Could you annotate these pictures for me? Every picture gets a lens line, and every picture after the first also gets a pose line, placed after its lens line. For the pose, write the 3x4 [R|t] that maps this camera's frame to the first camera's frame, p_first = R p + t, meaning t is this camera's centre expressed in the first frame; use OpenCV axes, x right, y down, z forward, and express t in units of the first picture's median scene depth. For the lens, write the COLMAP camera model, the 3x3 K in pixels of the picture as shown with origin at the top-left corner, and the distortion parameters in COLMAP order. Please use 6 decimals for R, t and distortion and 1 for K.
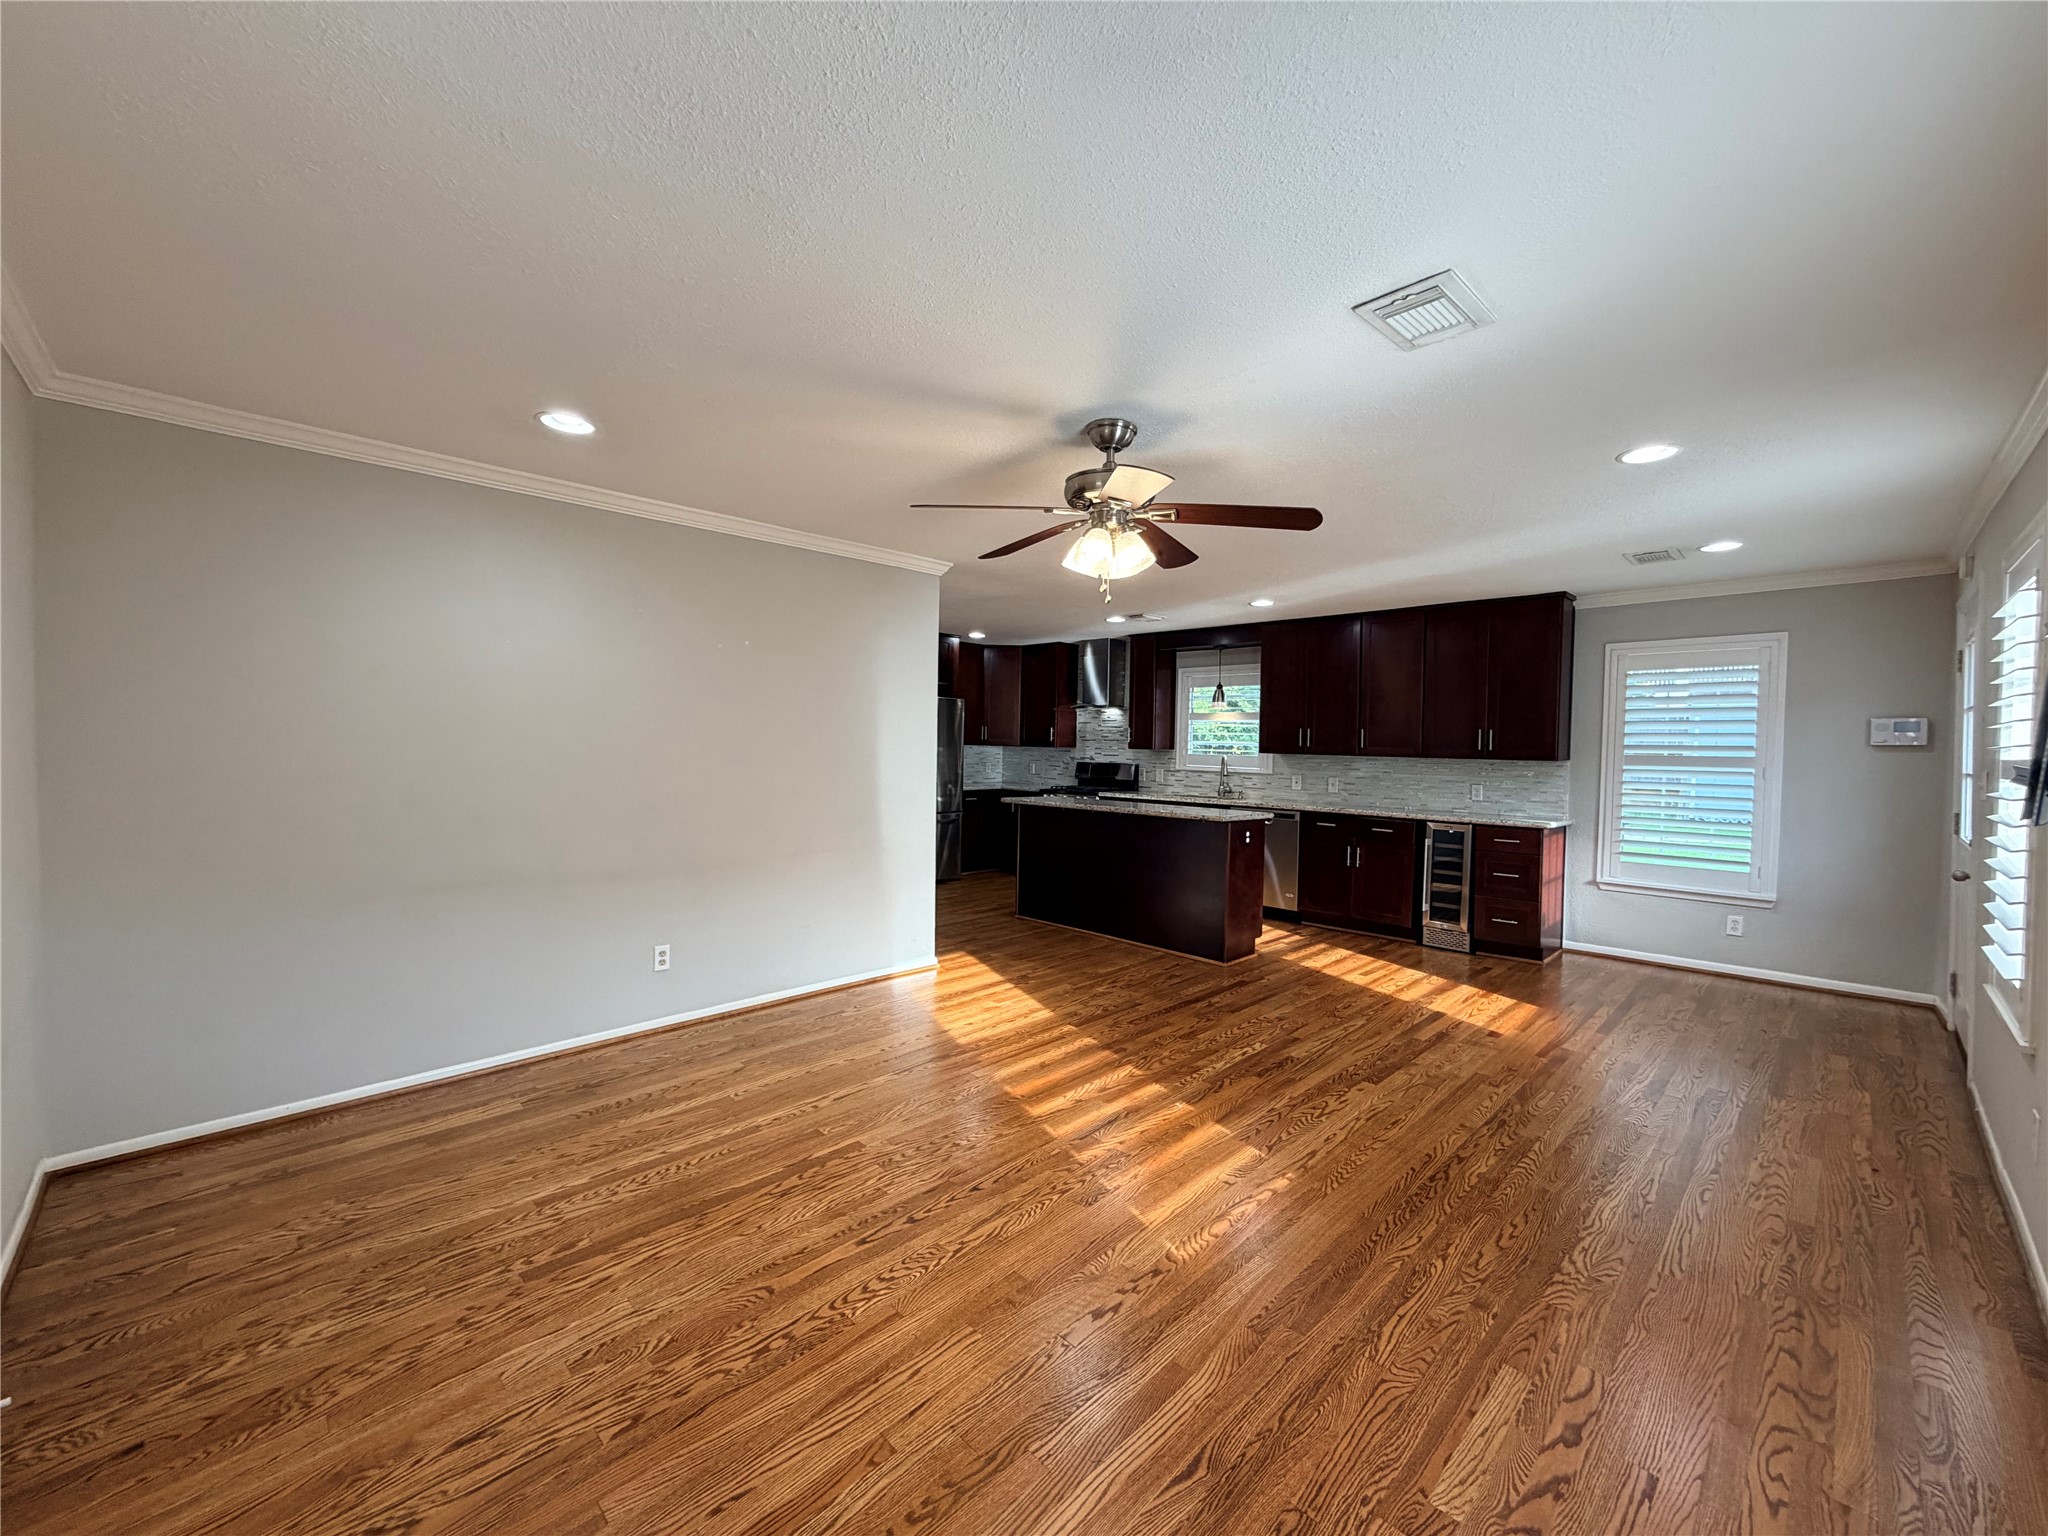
lens RADIAL K [[816.1, 0, 1020.6], [0, 816.1, 768.5], [0, 0, 1]] dist [-0.000424, -0.000018]
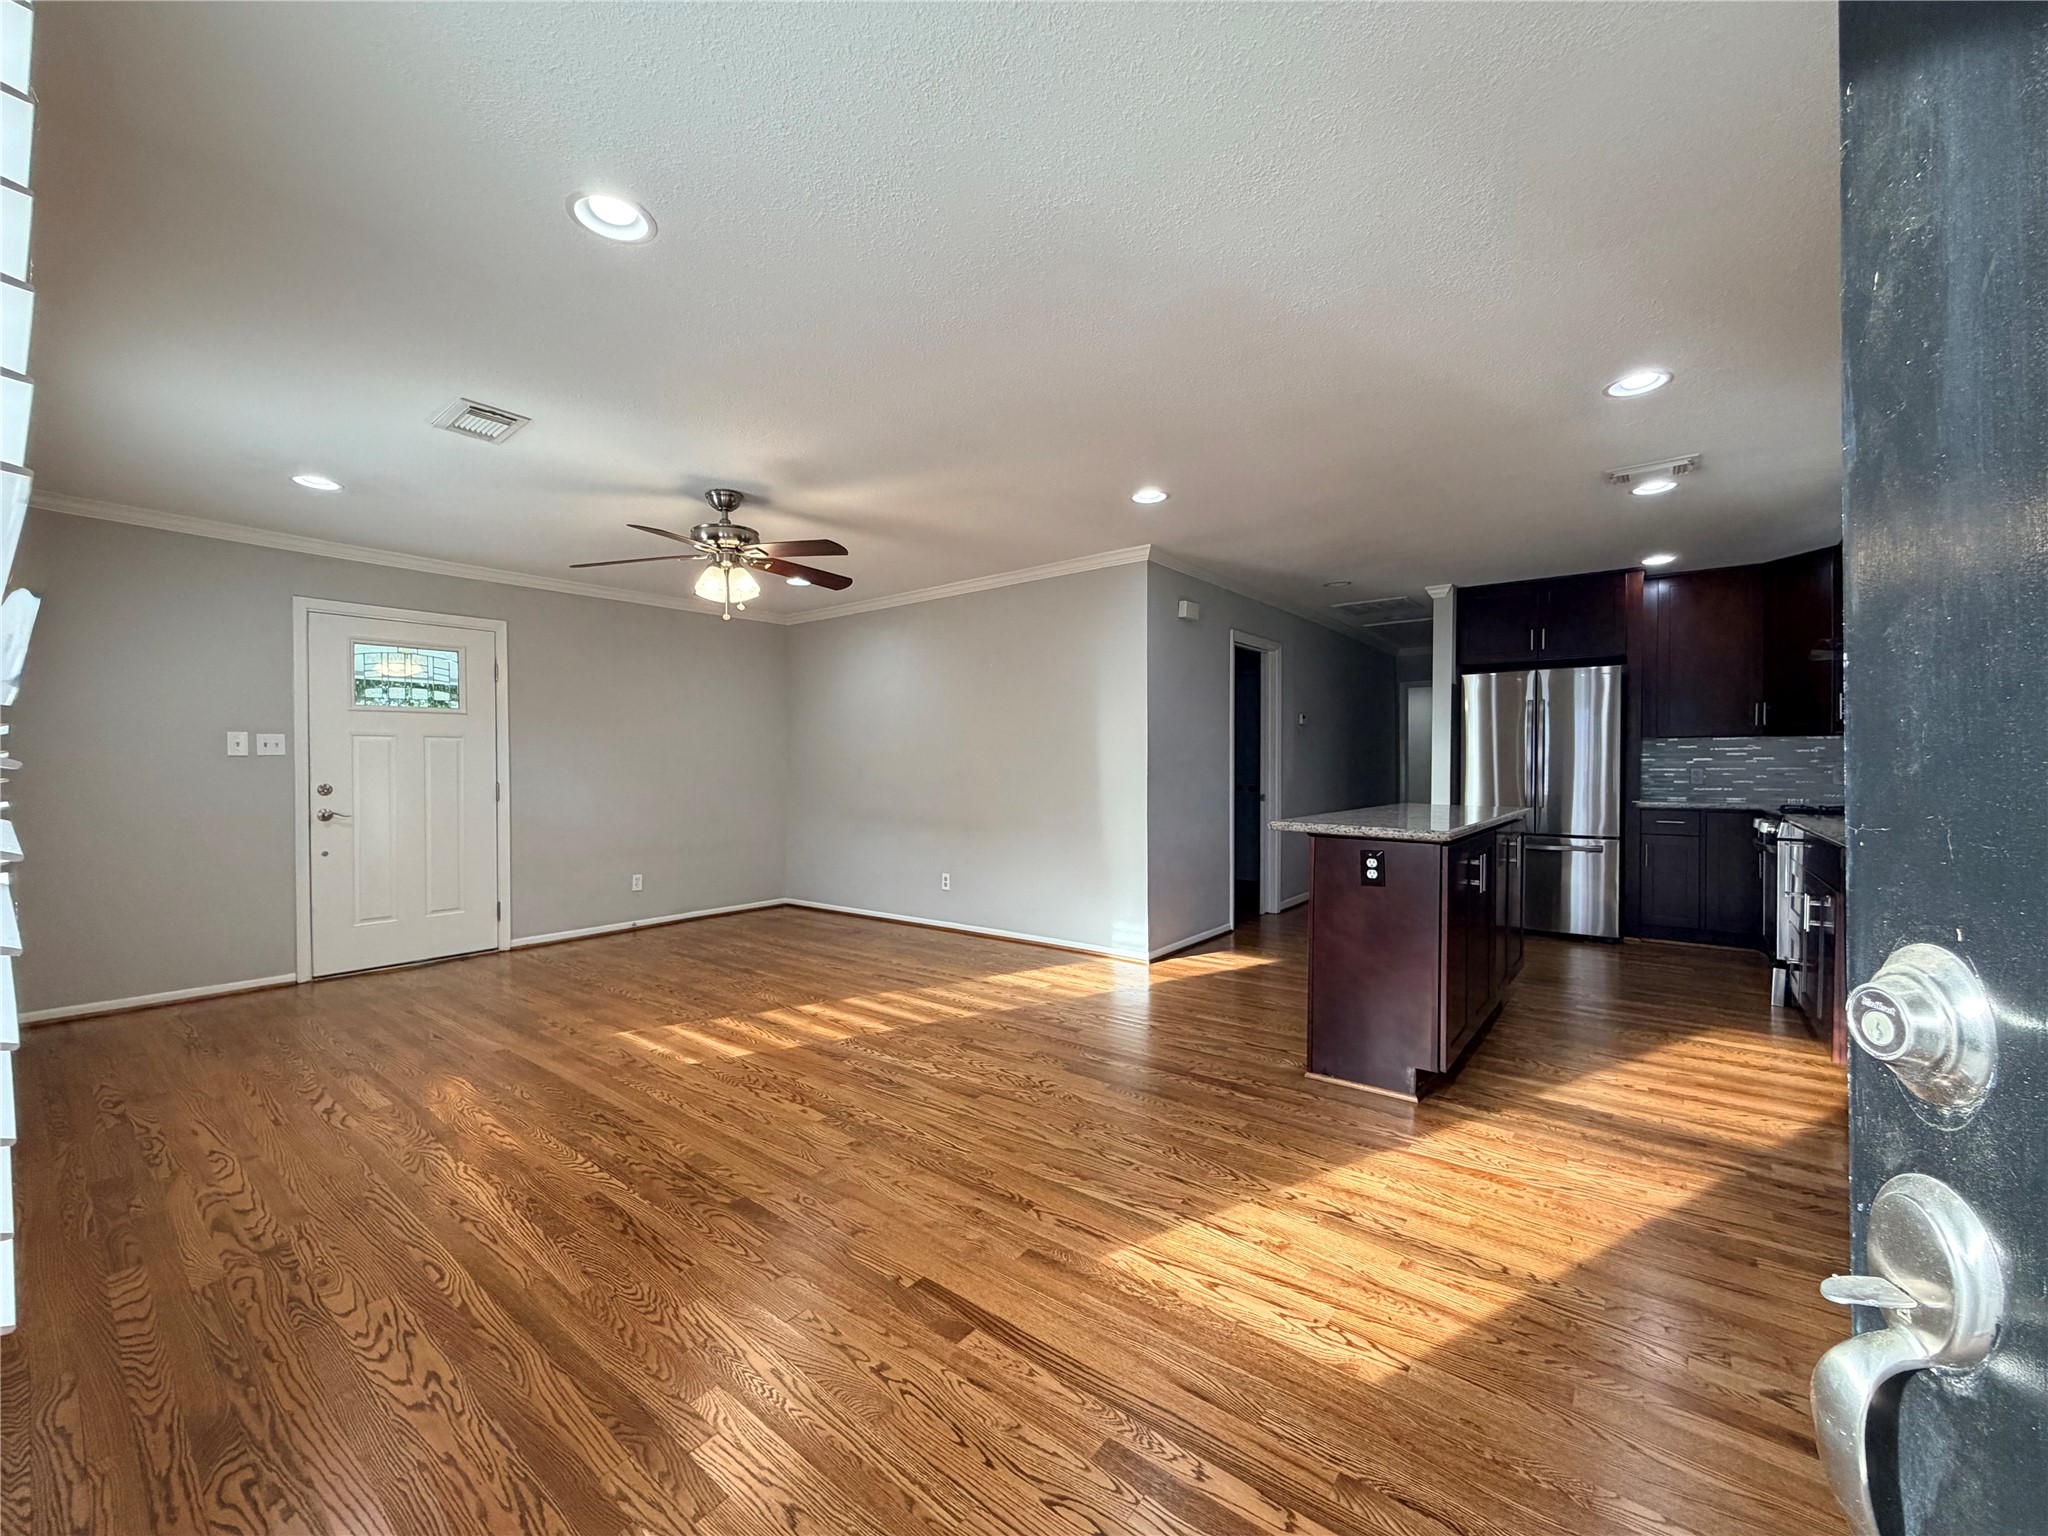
lens RADIAL K [[816.1, 0, 1020.6], [0, 816.1, 768.5], [0, 0, 1]] dist [-0.000424, -0.000018]
pose [[0.120715, -0.014601, -0.992580, 0.919060], [-0.024654, 0.999539, -0.017702, 0.036677], [0.992381, 0.026608, 0.120299, 0.796623]]
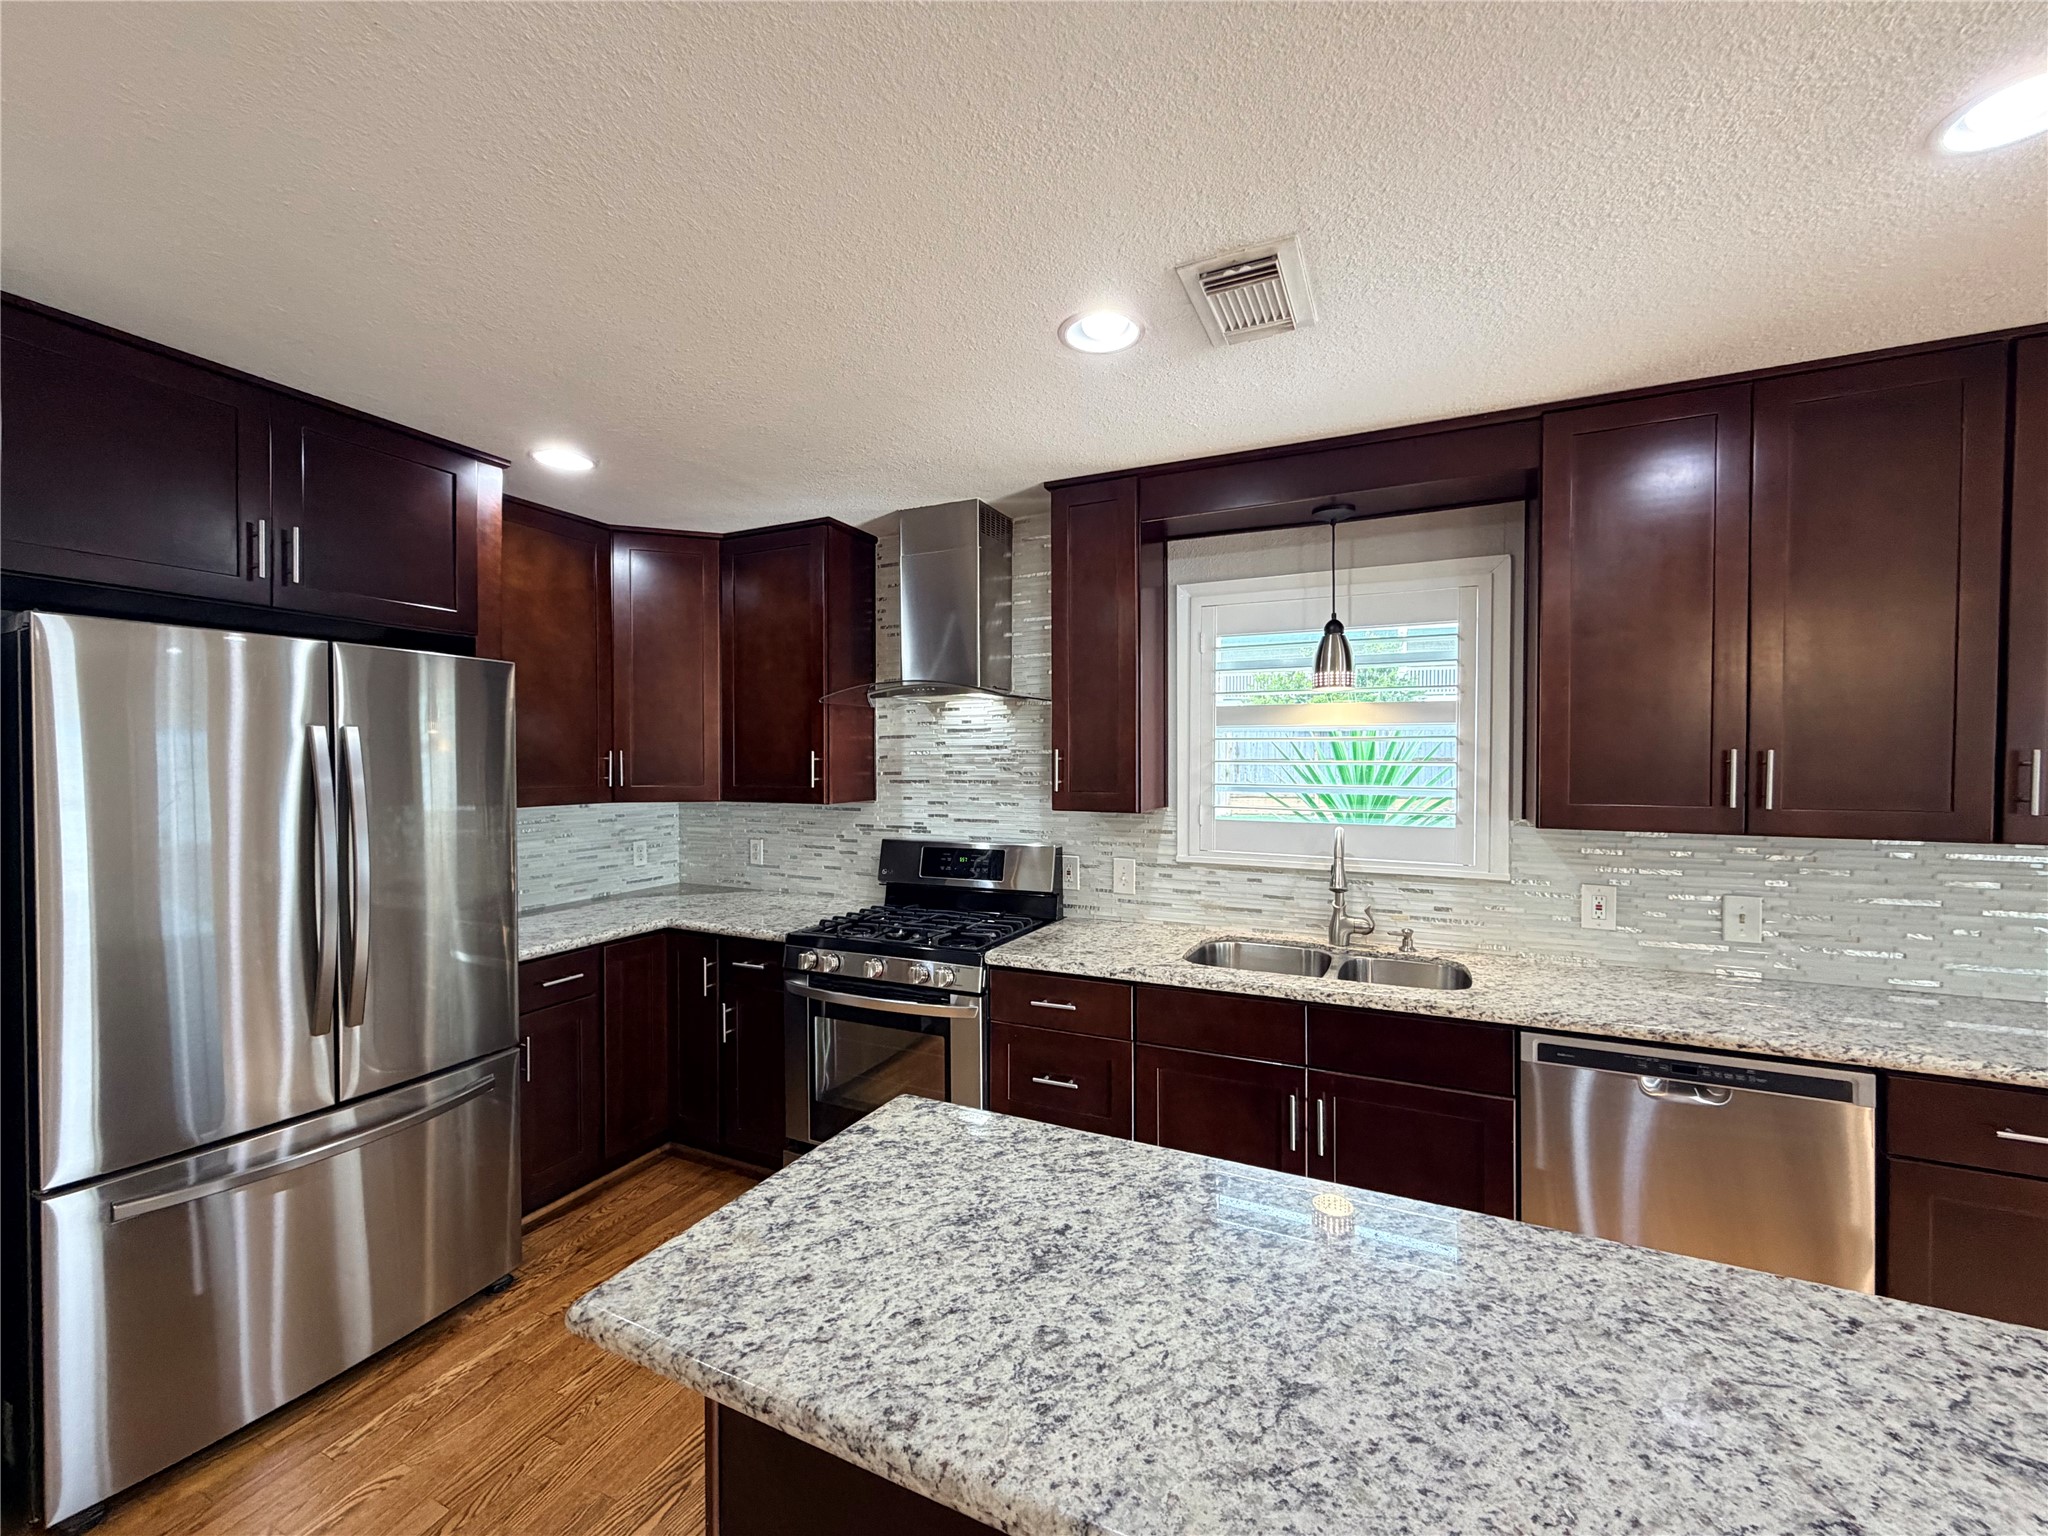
lens RADIAL K [[814.1, 0, 1027.2], [0, 814.1, 768.1], [0, 0, 1]] dist [-0.000061, 0.000180]
pose [[0.939478, -0.021916, 0.341908, 0.007317], [0.028457, 0.999495, -0.014126, -0.064956], [-0.341425, 0.023000, 0.939627, 1.178380]]
